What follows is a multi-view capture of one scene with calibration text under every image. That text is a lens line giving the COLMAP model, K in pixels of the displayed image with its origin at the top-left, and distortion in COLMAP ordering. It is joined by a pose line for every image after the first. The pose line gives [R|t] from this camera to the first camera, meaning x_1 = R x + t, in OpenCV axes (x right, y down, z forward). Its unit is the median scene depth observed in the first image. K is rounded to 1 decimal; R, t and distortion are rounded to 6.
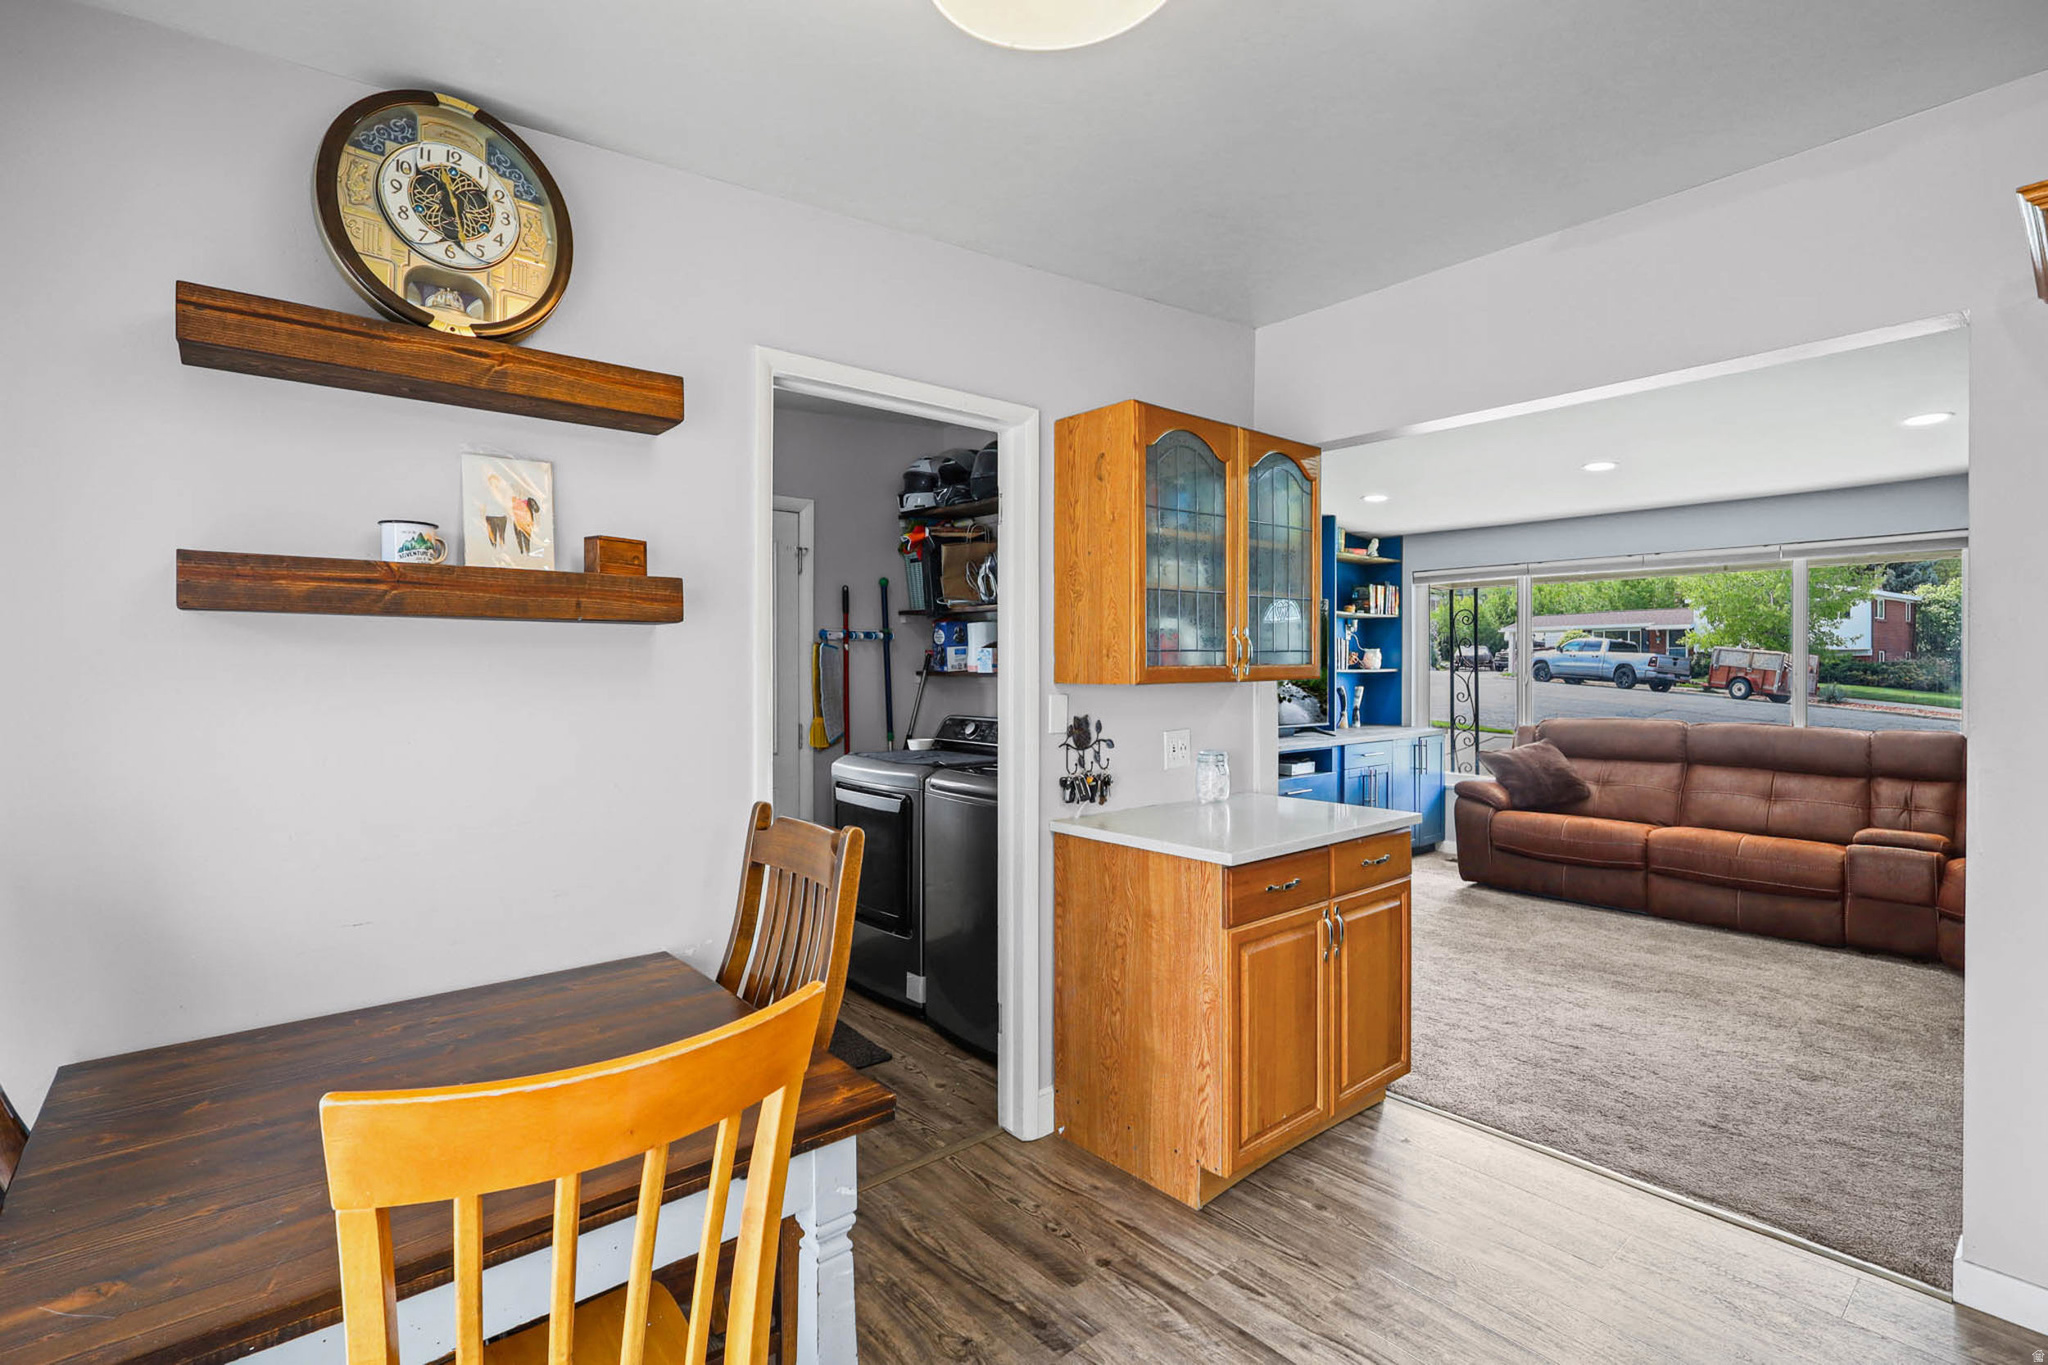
lens RADIAL K [[969.6, 0, 1037.7], [0, 969.6, 679.4], [0, 0, 1]] dist [-0.002965, 0.002695]
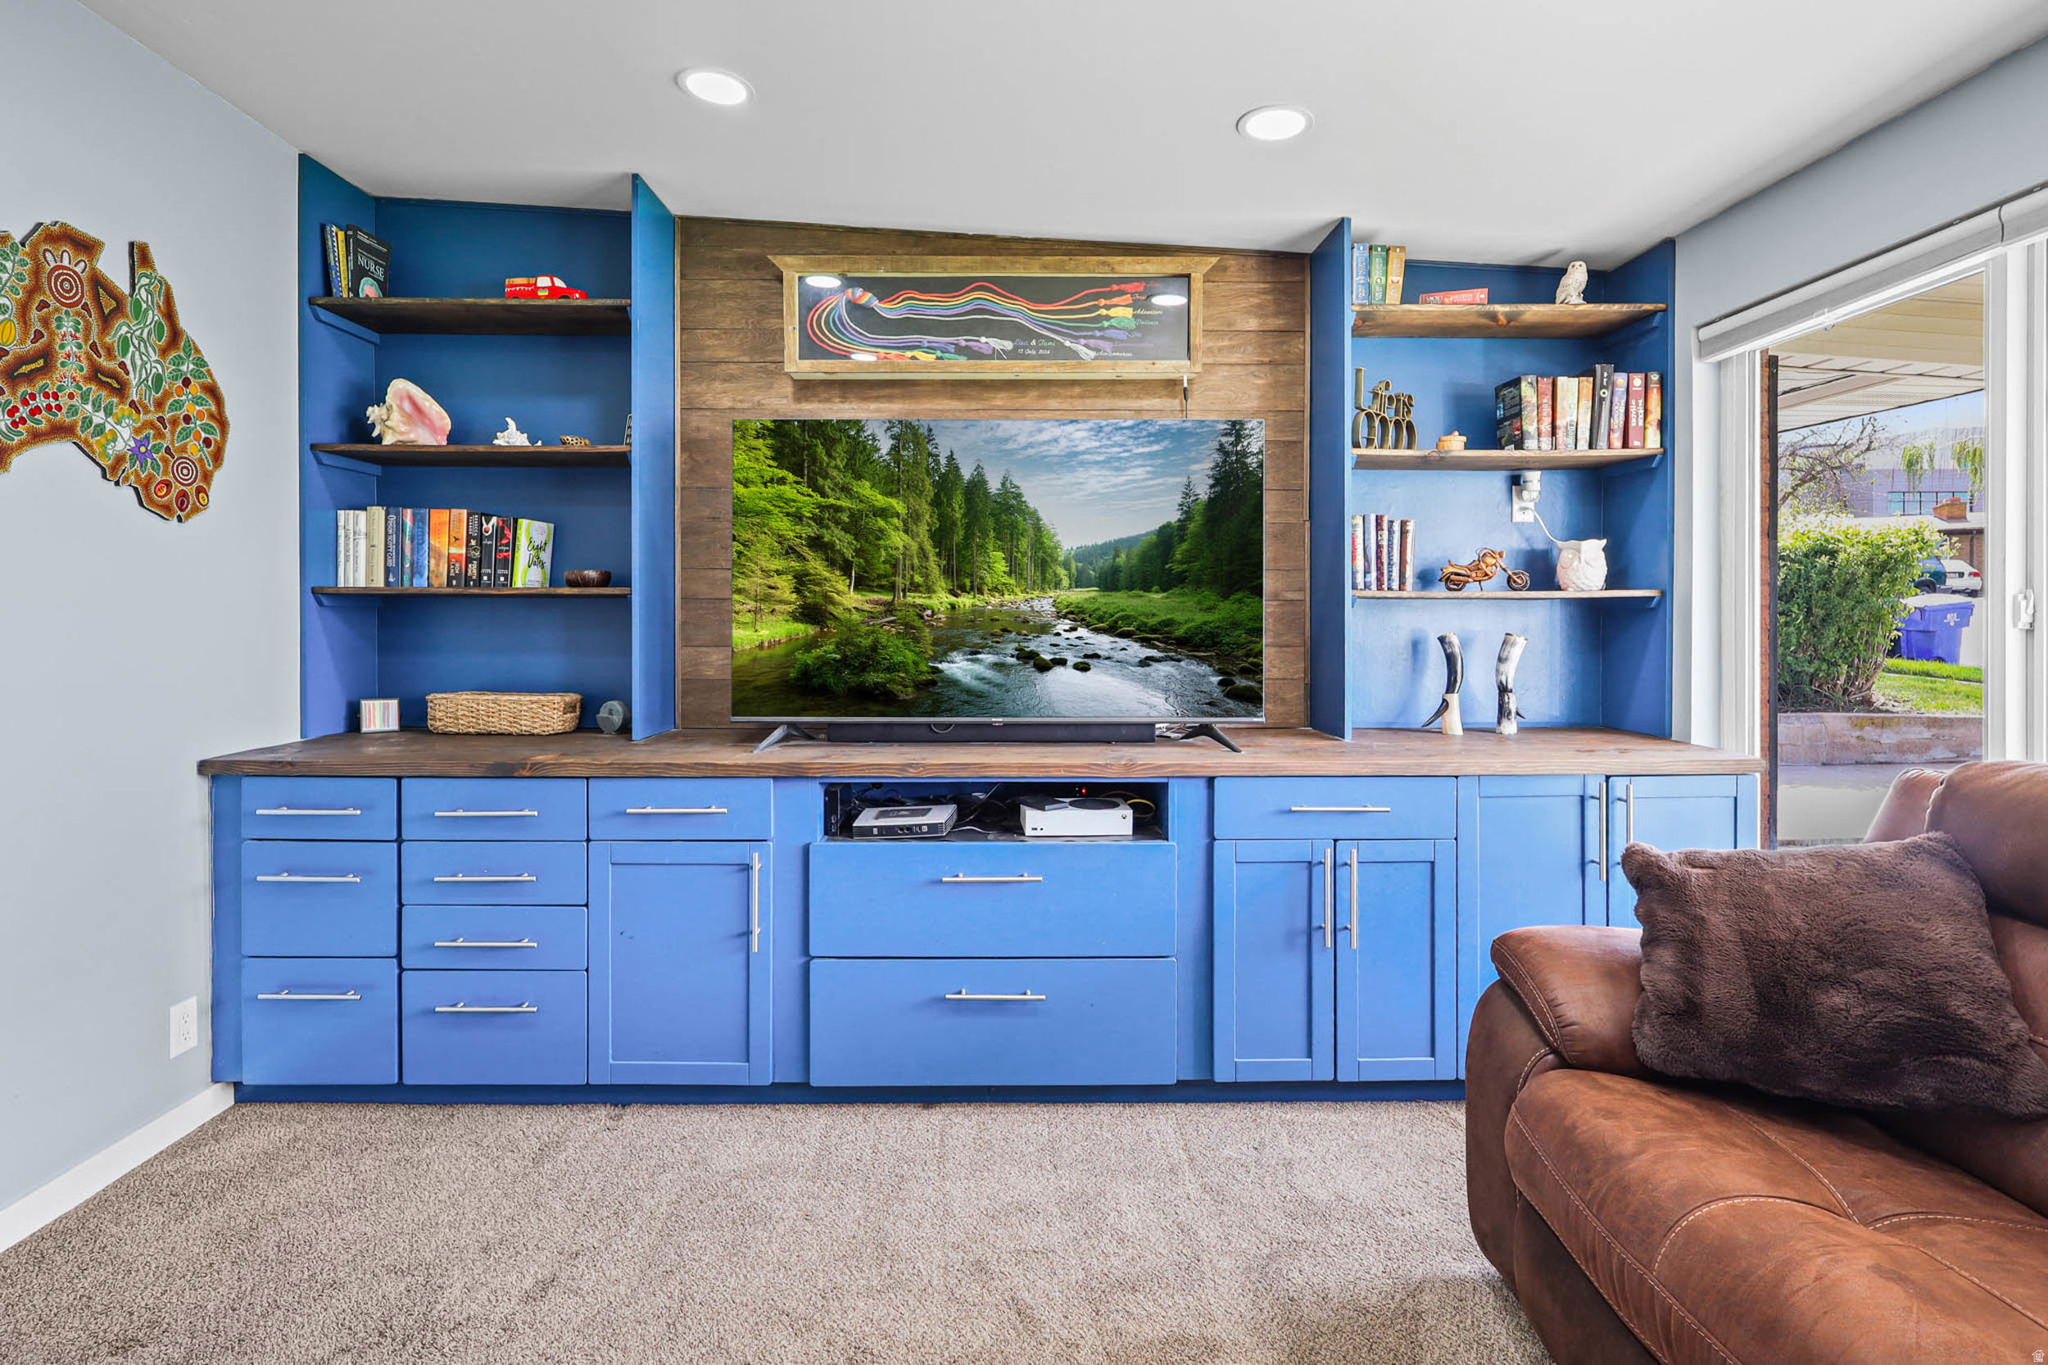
lens RADIAL K [[969.6, 0, 1011.8], [0, 969.6, 622.5], [0, 0, 1]] dist [-0.002965, 0.002695]
pose [[0.754460, 0.004695, -0.656330, 1.172784], [-0.010236, 0.999937, -0.004613, 0.018092], [0.656267, 0.010199, 0.754460, 1.474244]]
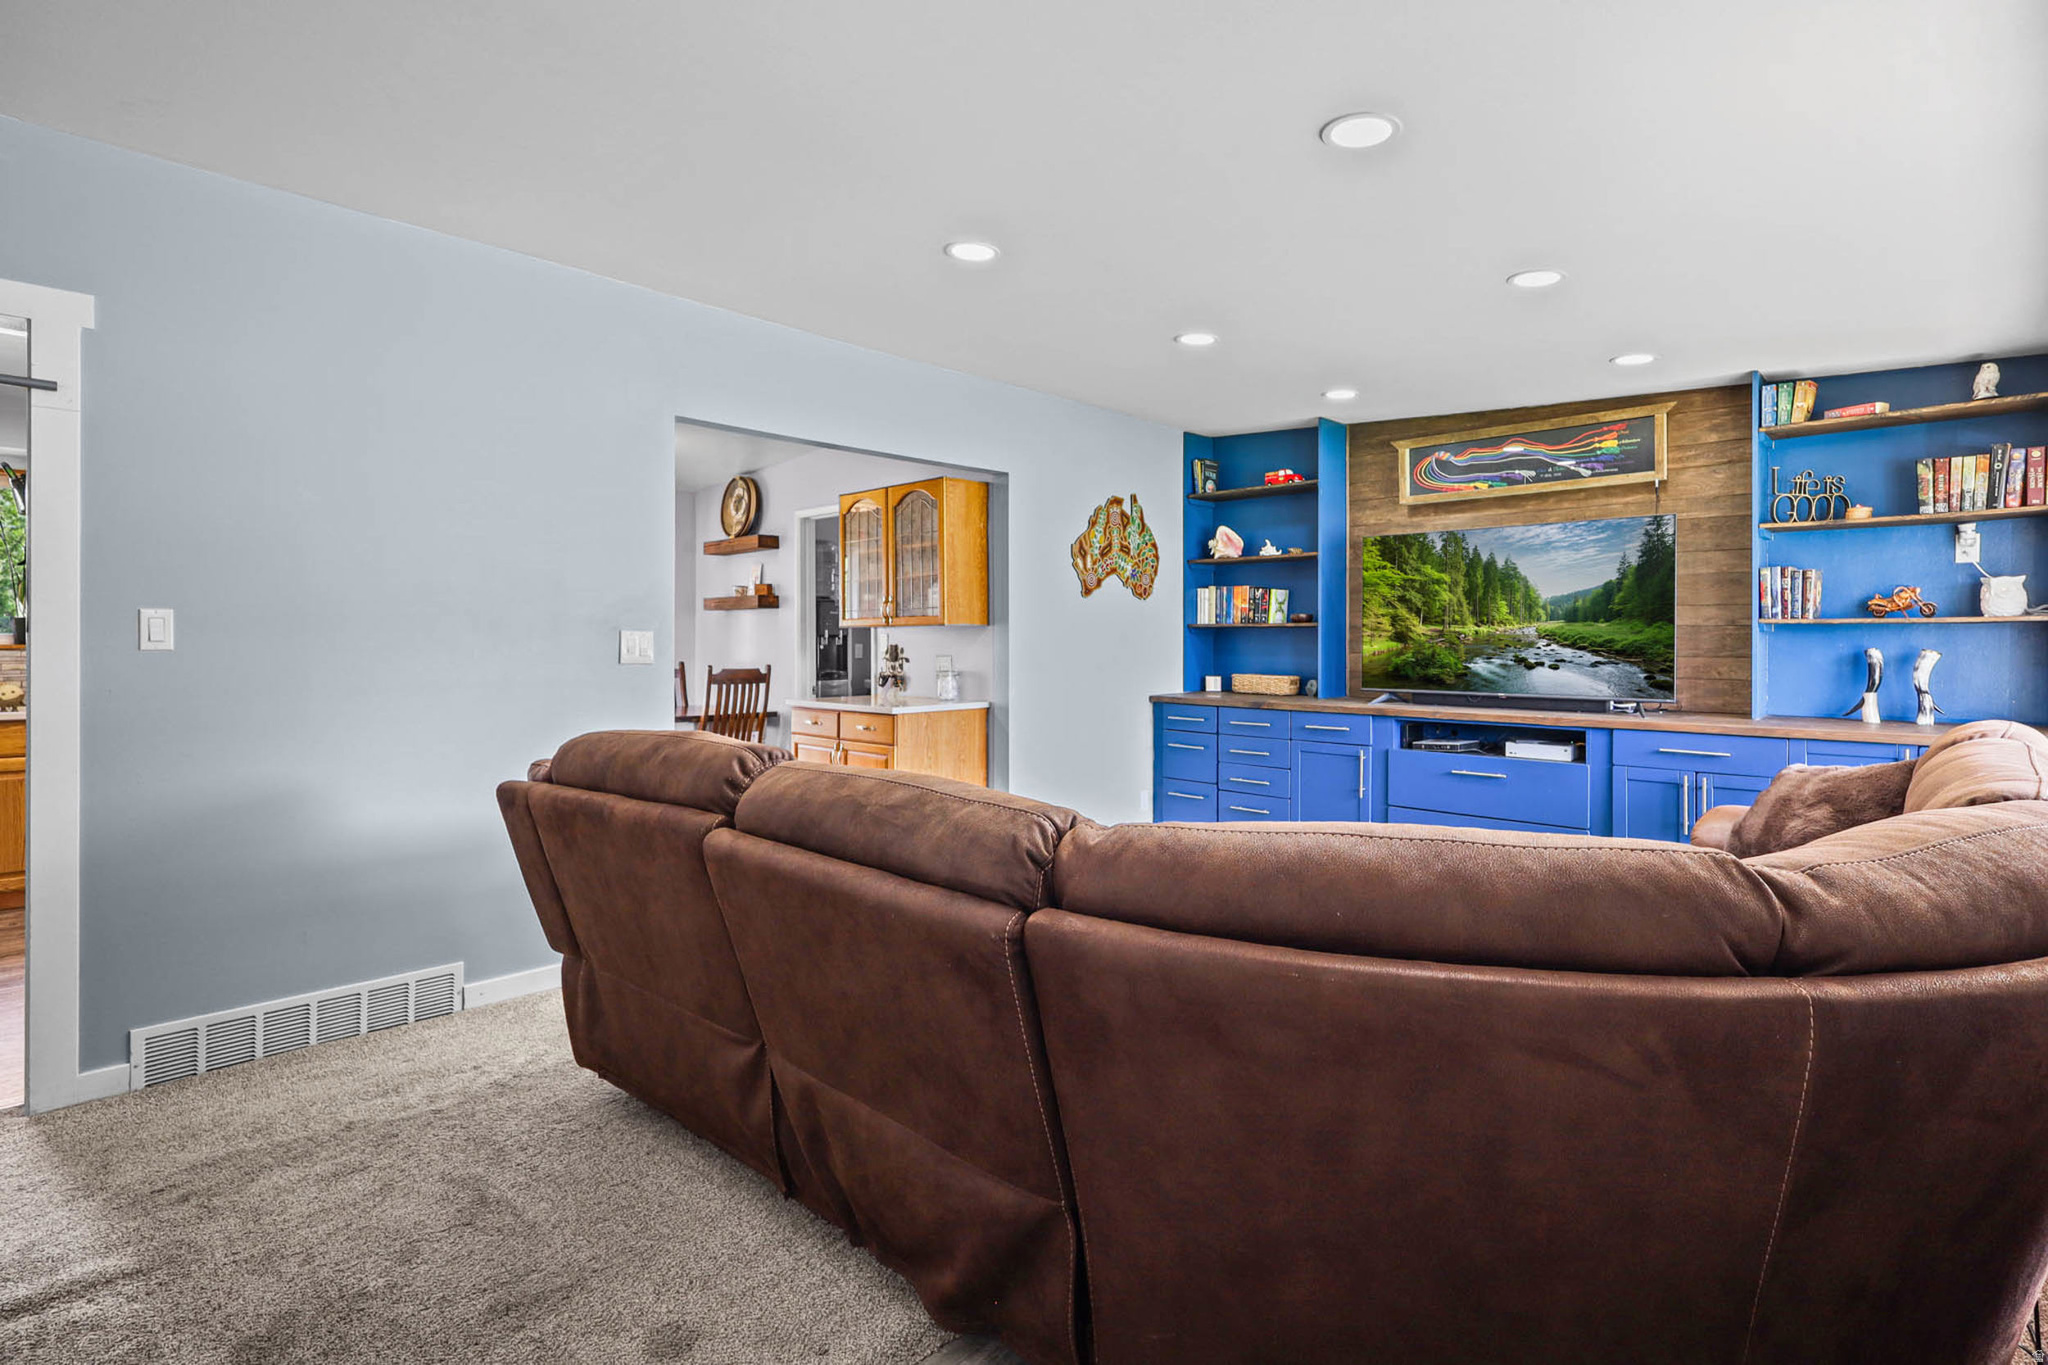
lens RADIAL K [[969.6, 0, 1054.6], [0, 969.6, 640.1], [0, 0, 1]] dist [-0.002965, 0.002695]
pose [[0.090744, 0.001880, -0.995873, 2.199487], [-0.015910, 0.999873, 0.000438, 0.024903], [0.995747, 0.015805, 0.090762, 1.239871]]
